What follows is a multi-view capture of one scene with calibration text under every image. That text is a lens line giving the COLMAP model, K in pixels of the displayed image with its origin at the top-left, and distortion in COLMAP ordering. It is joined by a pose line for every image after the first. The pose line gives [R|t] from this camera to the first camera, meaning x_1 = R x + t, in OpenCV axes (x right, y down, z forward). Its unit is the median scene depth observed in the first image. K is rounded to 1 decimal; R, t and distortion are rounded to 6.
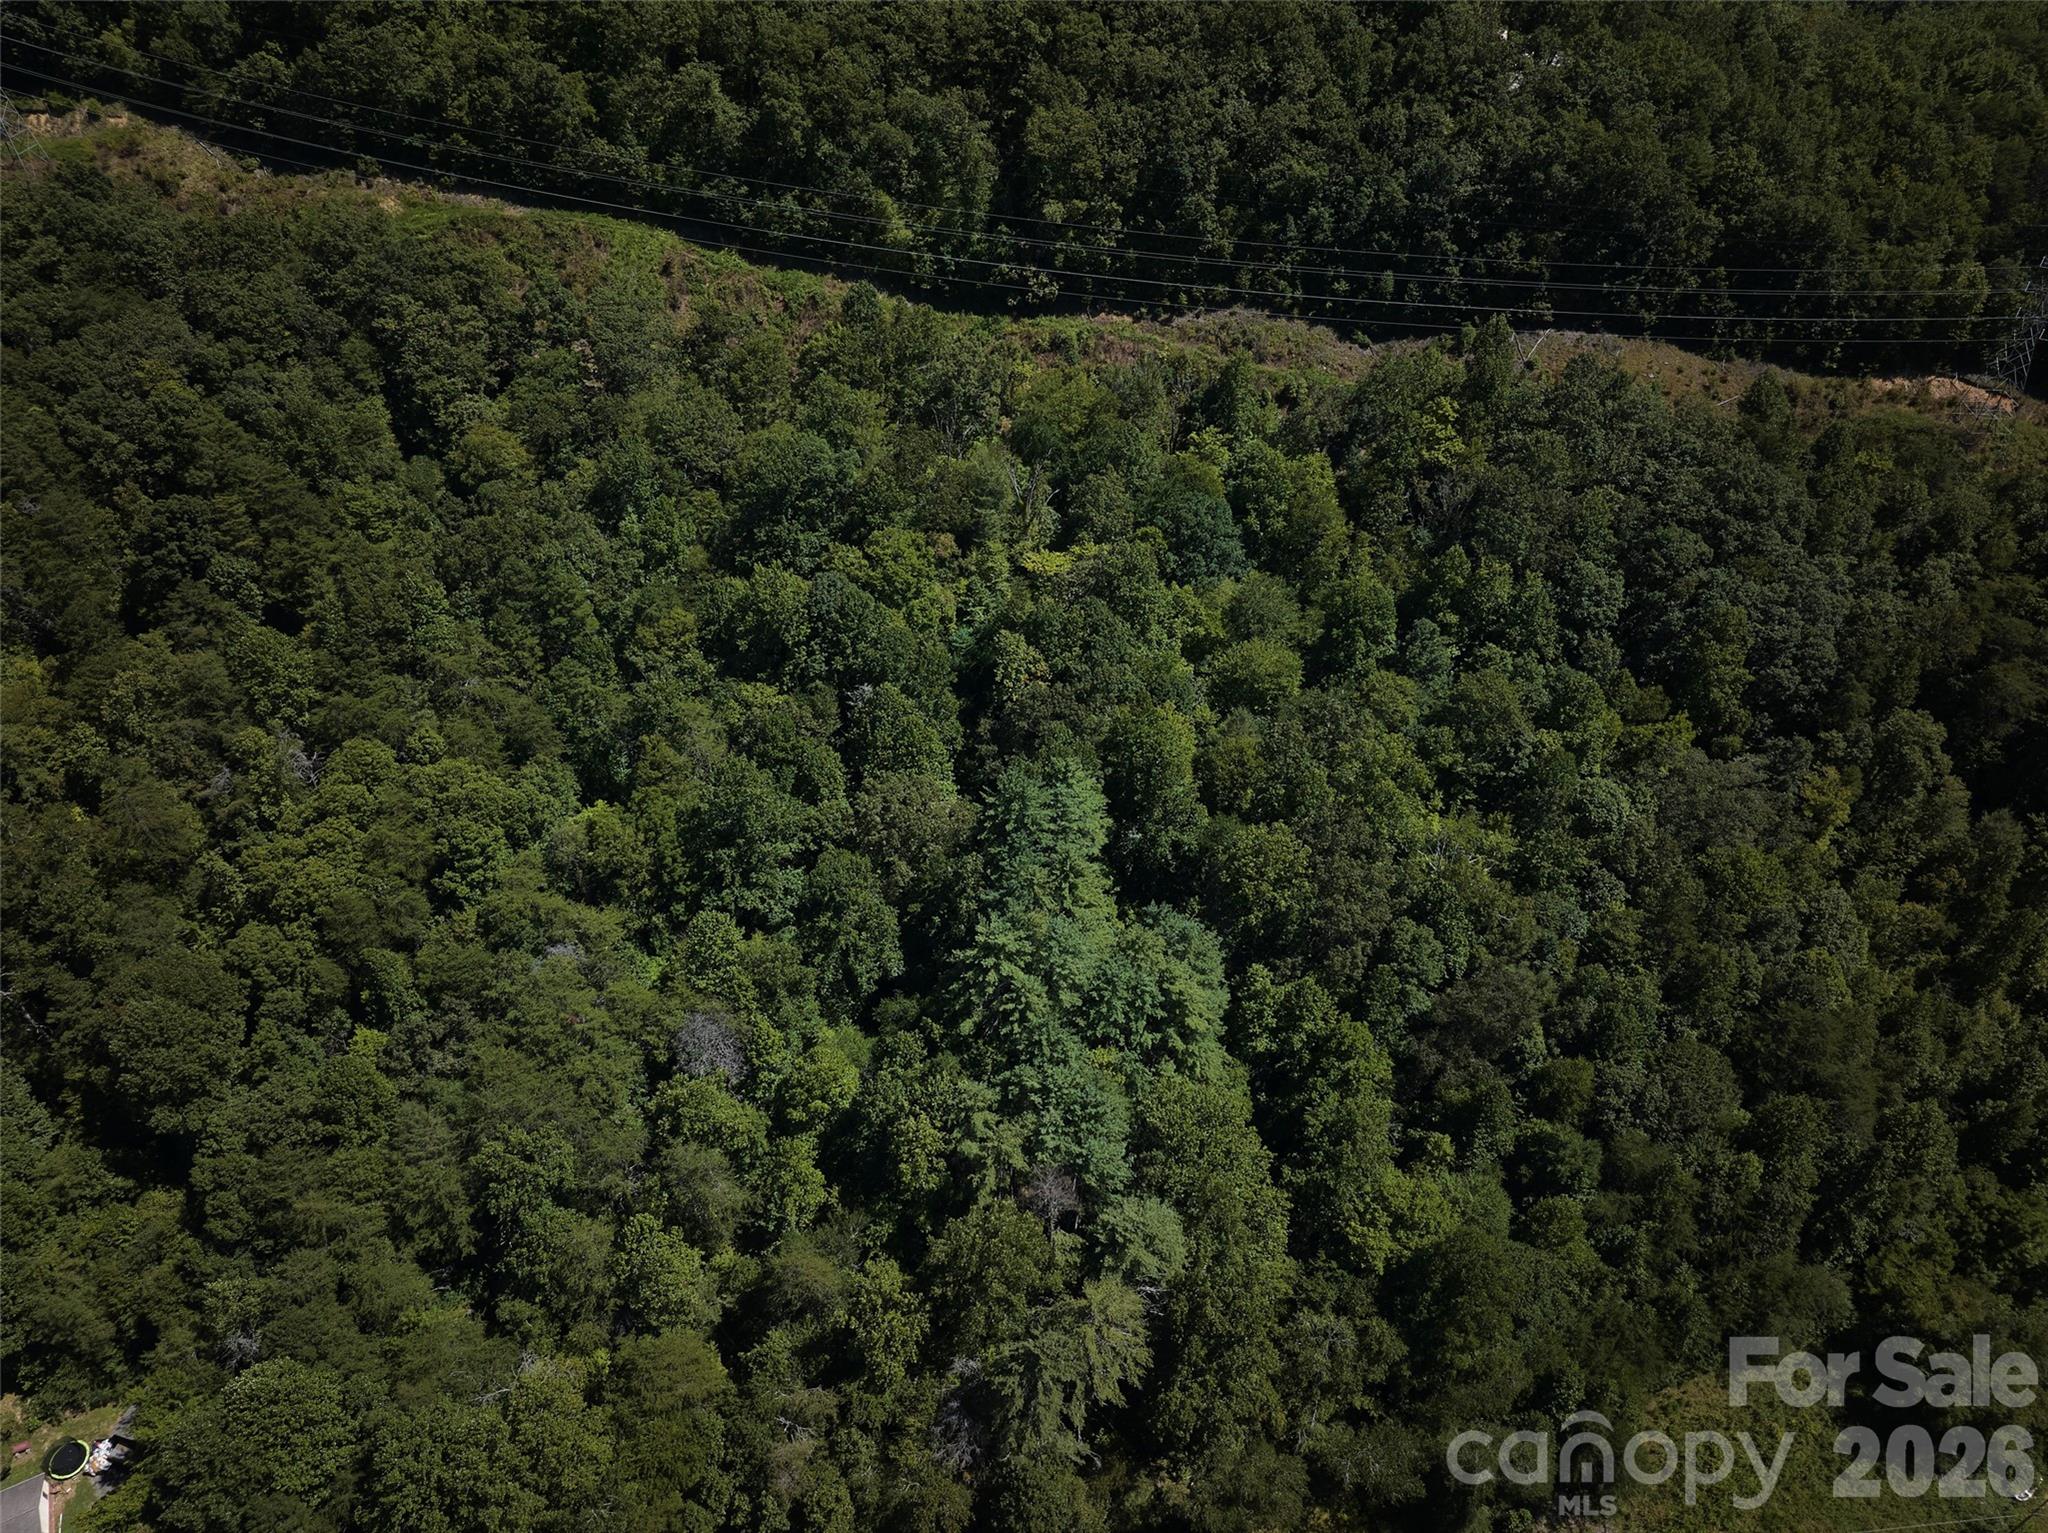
lens RADIAL K [[1452.0, 0, 1032.1], [0, 1452.0, 747.5], [0, 0, 1]] dist [-0.040965, -0.000830]
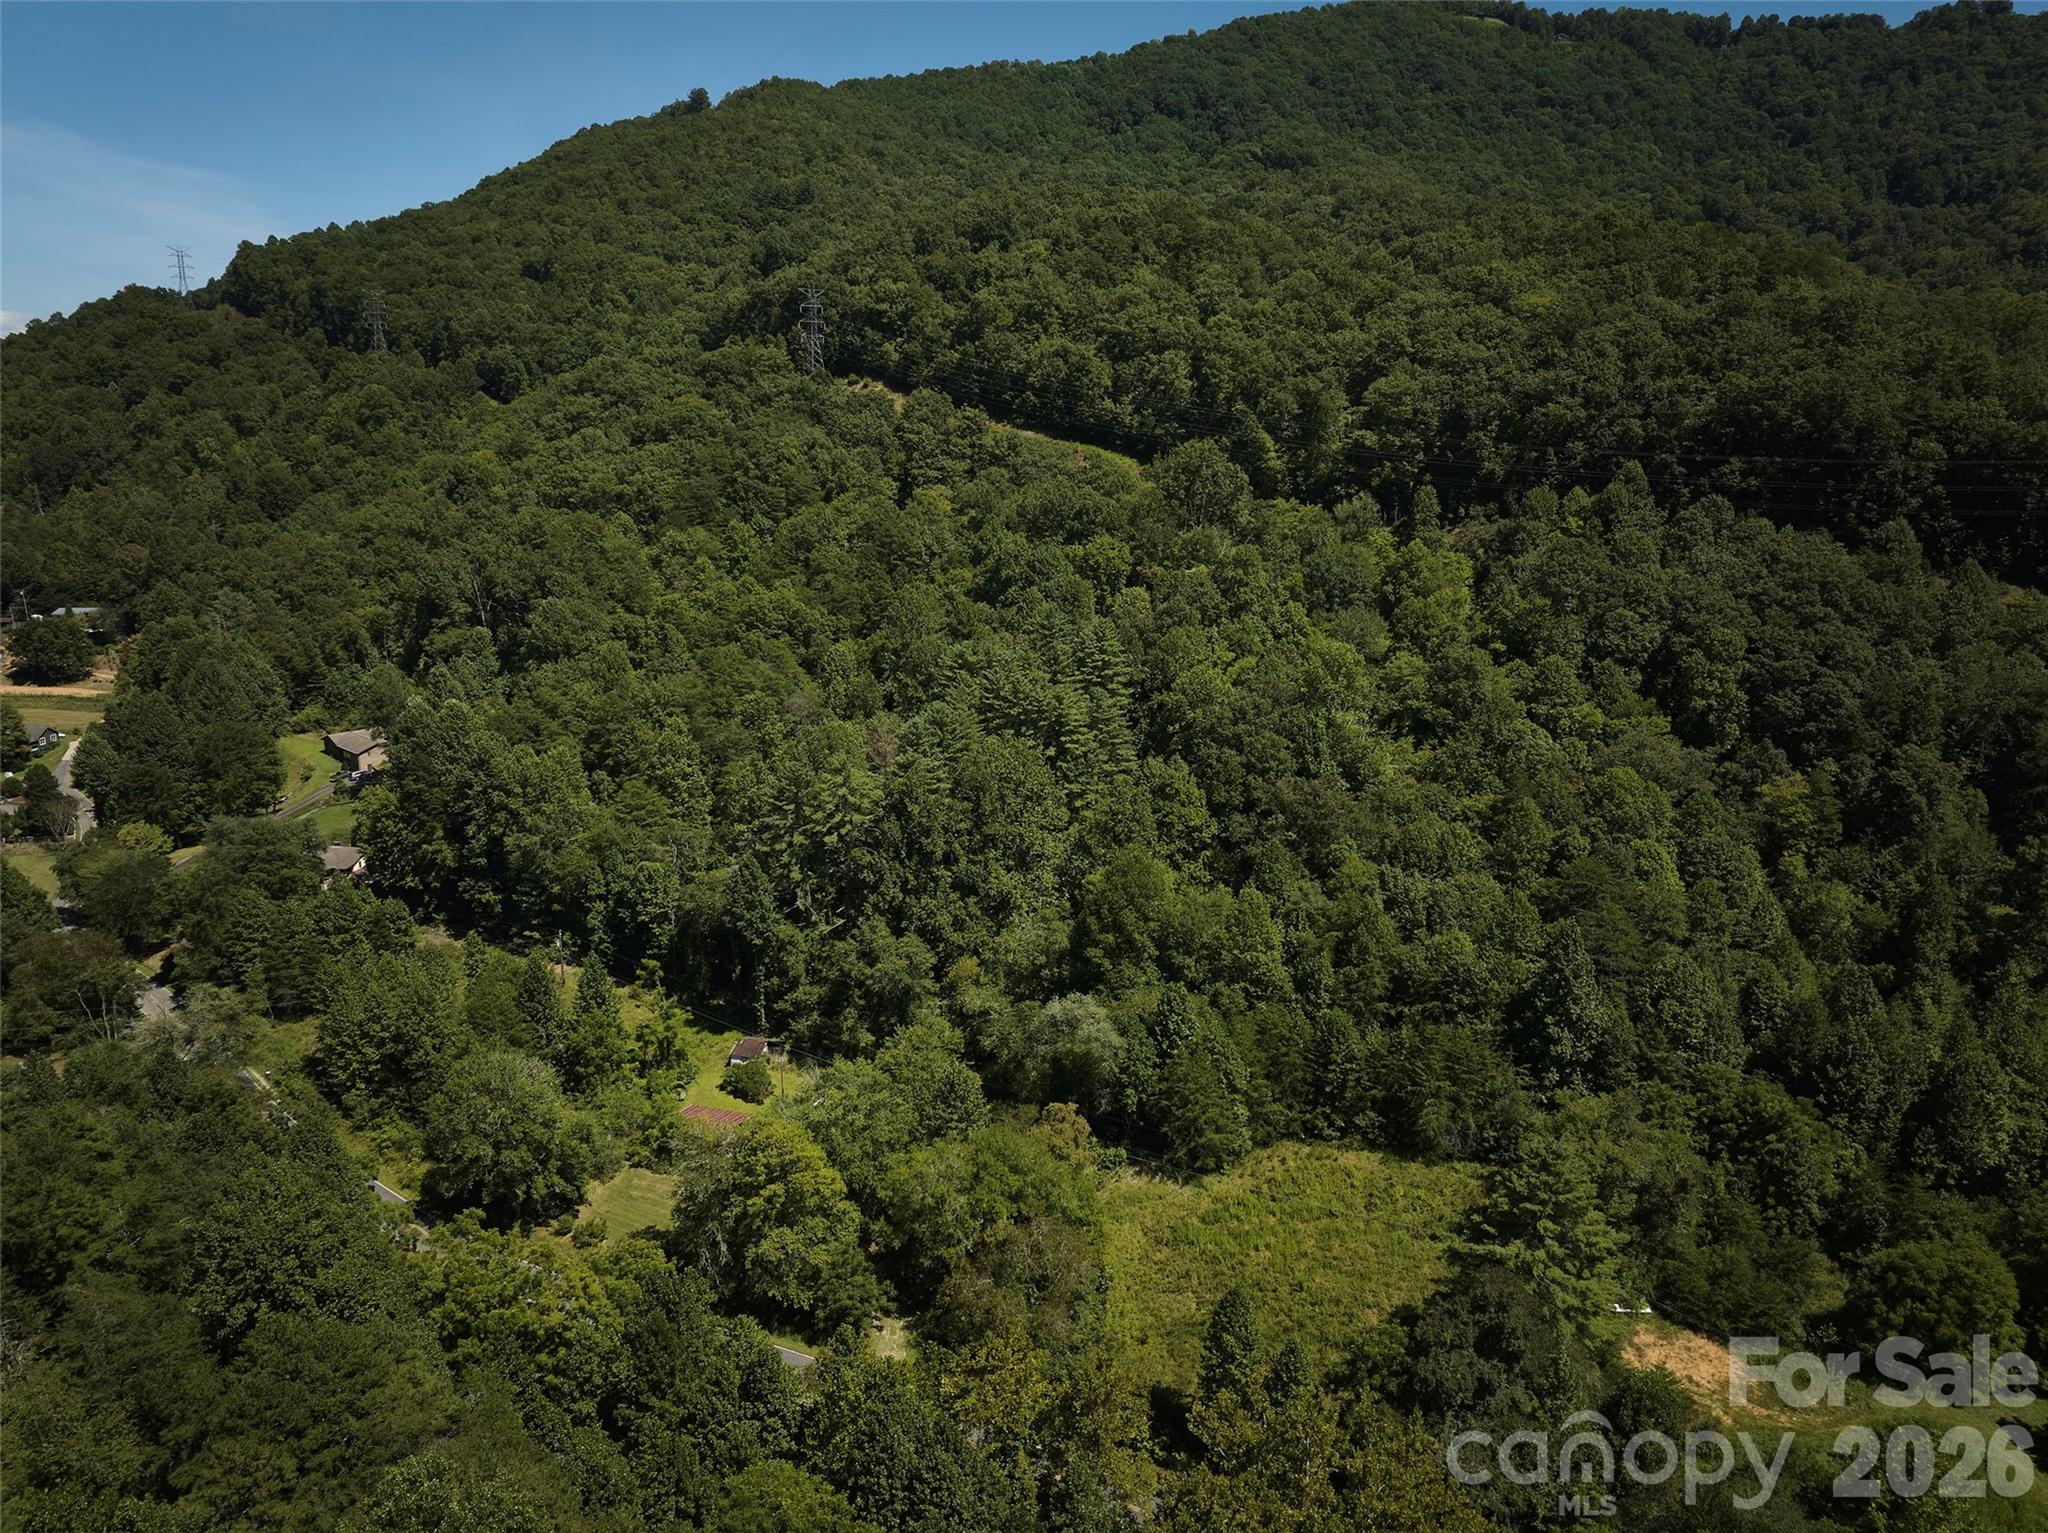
lens RADIAL K [[1445.3, 0, 1032.3], [0, 1445.3, 751.8], [0, 0, 1]] dist [-0.035898, -0.007305]
pose [[0.799479, 0.137950, -0.584640, 0.783142], [-0.393455, 0.855692, -0.336132, 0.596690], [0.453903, 0.498759, 0.738384, 0.028808]]
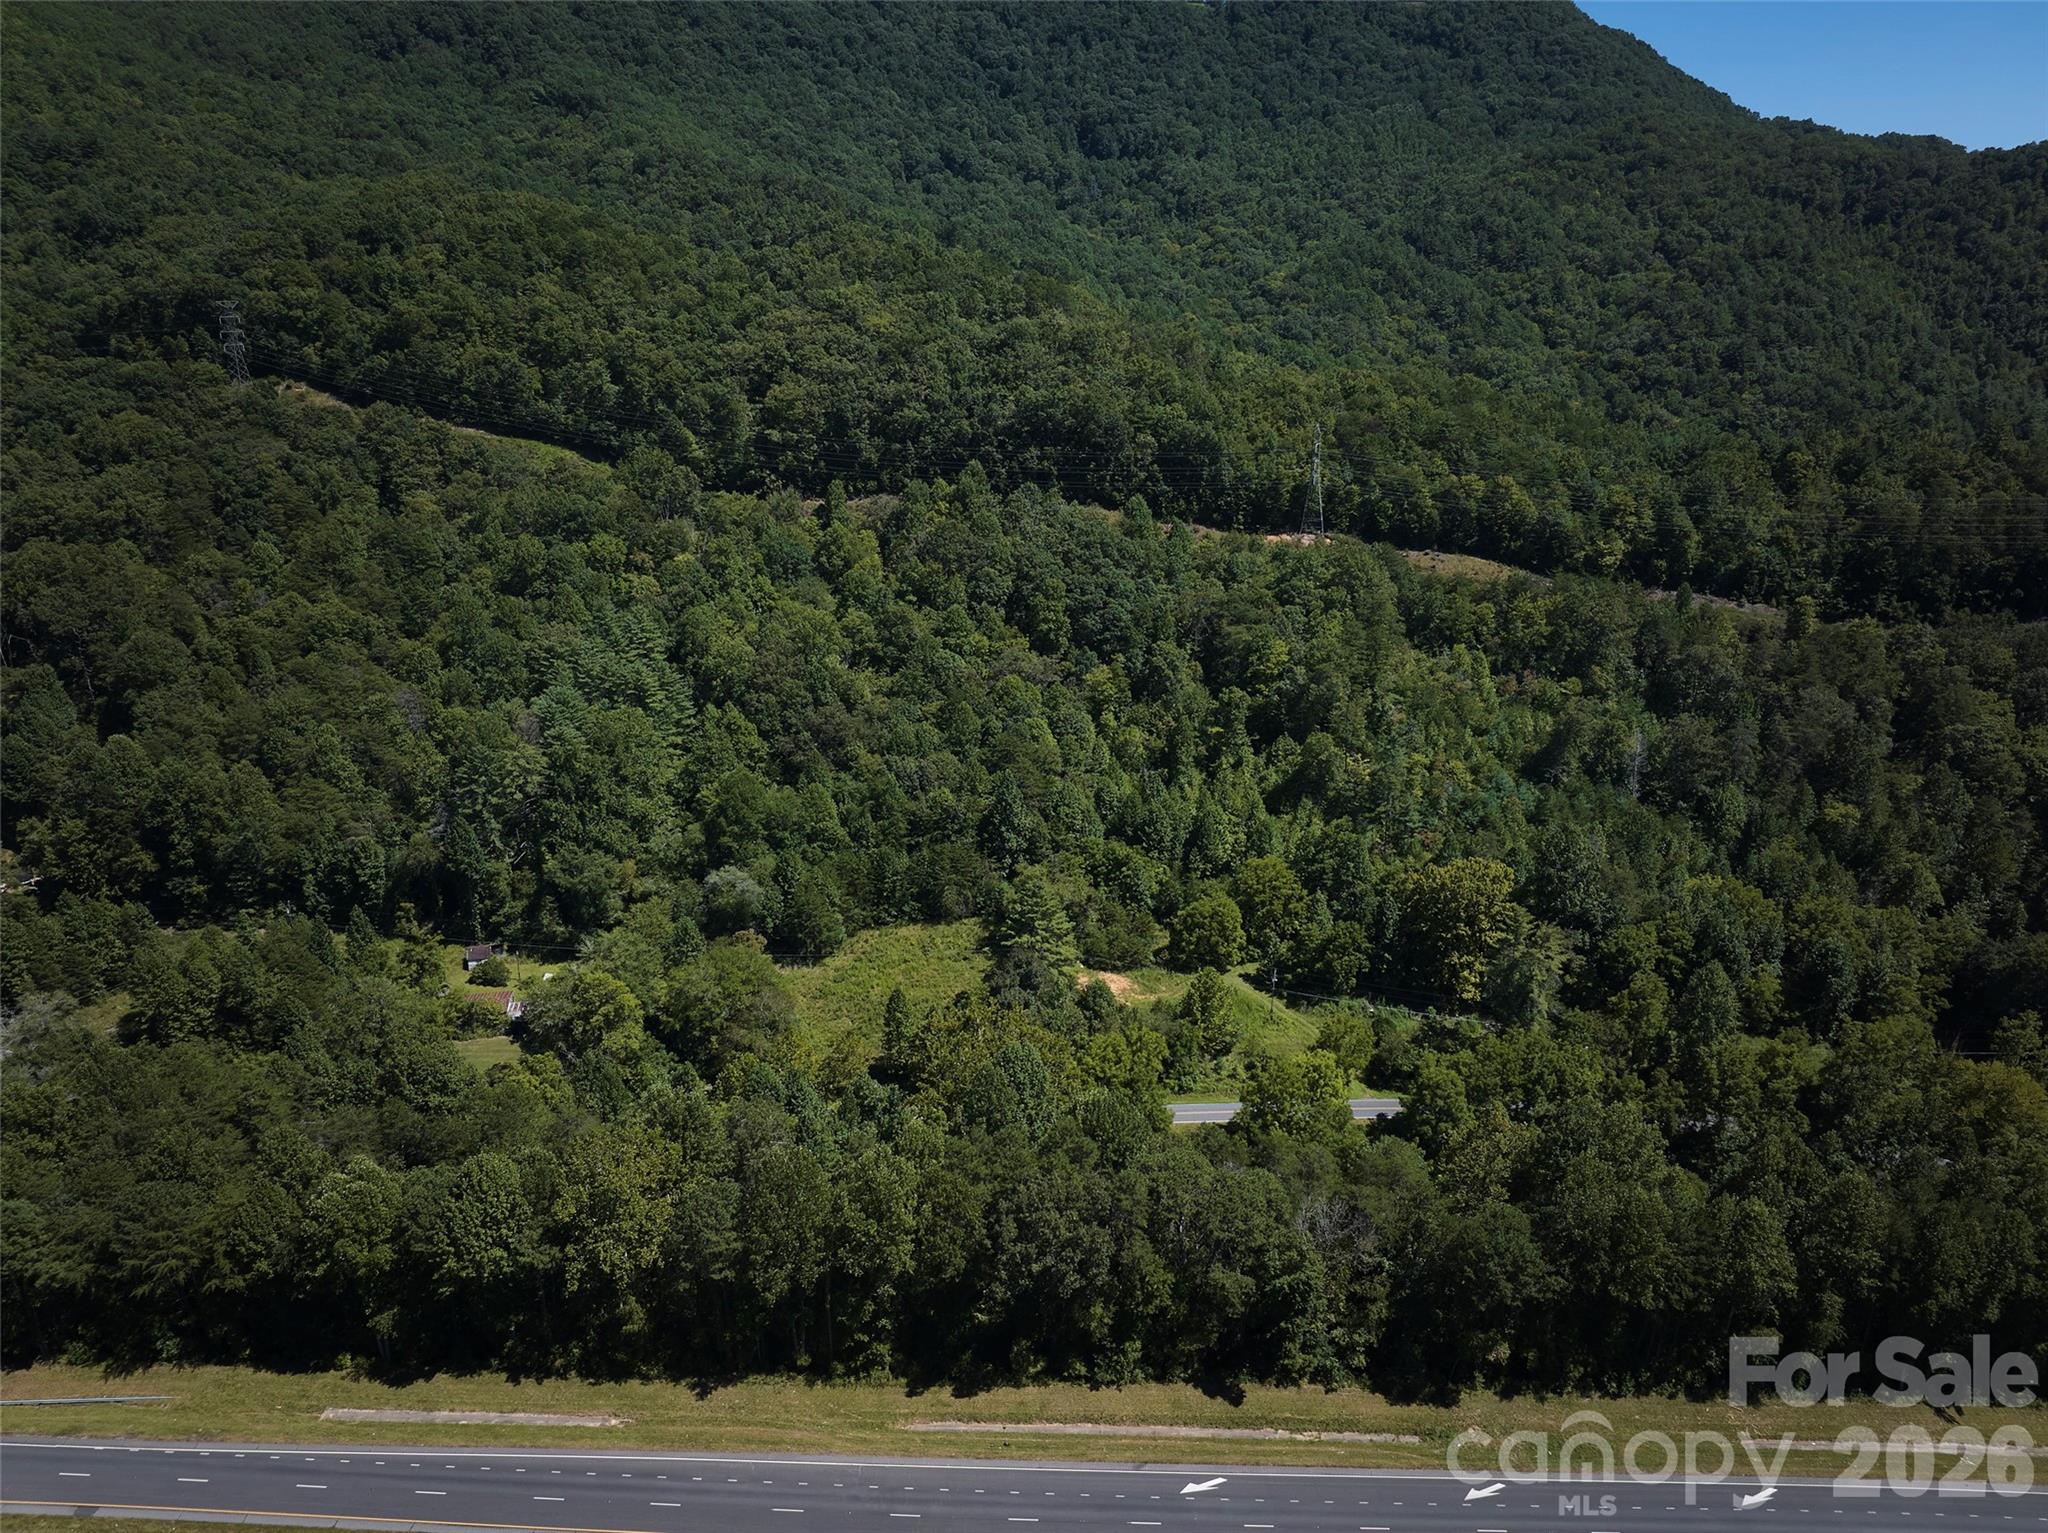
lens RADIAL K [[1451.6, 0, 1038.0], [0, 1451.6, 750.1], [0, 0, 1]] dist [-0.030921, -0.016863]
pose [[0.989411, 0.041616, -0.139049, 0.794360], [-0.092877, 0.917725, -0.386206, 0.842610], [0.111537, 0.395031, 0.911872, -0.558583]]
